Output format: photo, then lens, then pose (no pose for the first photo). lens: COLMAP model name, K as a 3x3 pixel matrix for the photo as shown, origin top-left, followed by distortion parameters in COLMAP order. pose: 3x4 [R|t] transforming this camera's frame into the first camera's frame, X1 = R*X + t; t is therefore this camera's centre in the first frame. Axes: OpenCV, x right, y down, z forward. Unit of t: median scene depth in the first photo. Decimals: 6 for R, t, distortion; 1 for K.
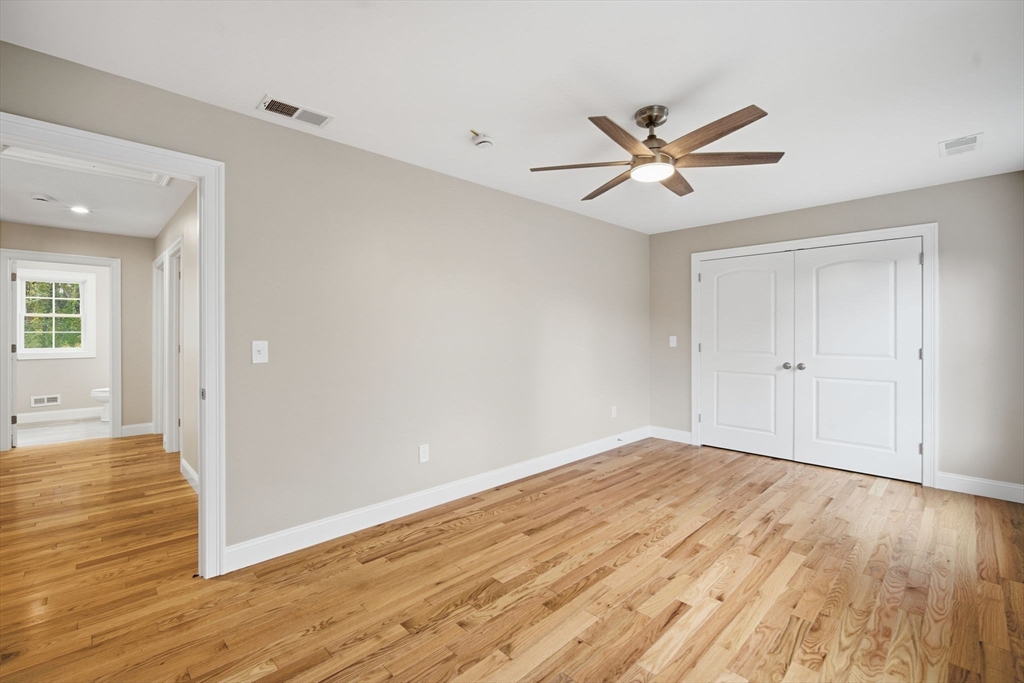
lens RADIAL K [[457.3, 0, 505.2], [0, 457.3, 330.7], [0, 0, 1]] dist [-0.016047, 0.005508]
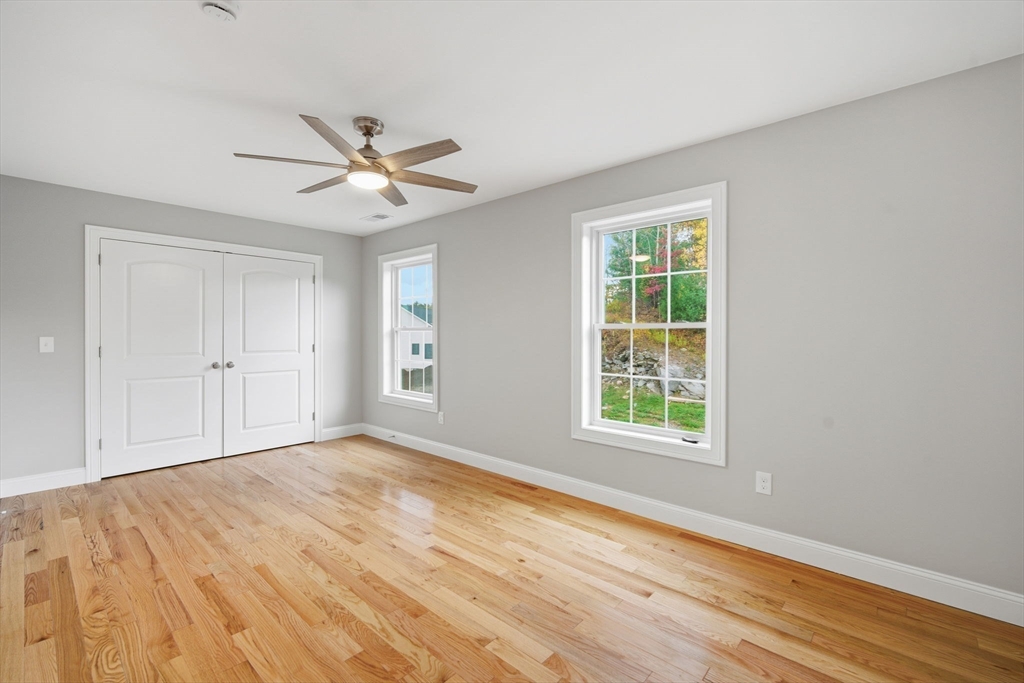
lens RADIAL K [[457.3, 0, 505.2], [0, 457.3, 330.7], [0, 0, 1]] dist [-0.016047, 0.005508]
pose [[-0.085238, 0.006428, 0.996340, -0.616190], [-0.006770, 0.999952, -0.007031, 0.004625], [-0.996338, -0.007344, -0.085190, 0.627389]]
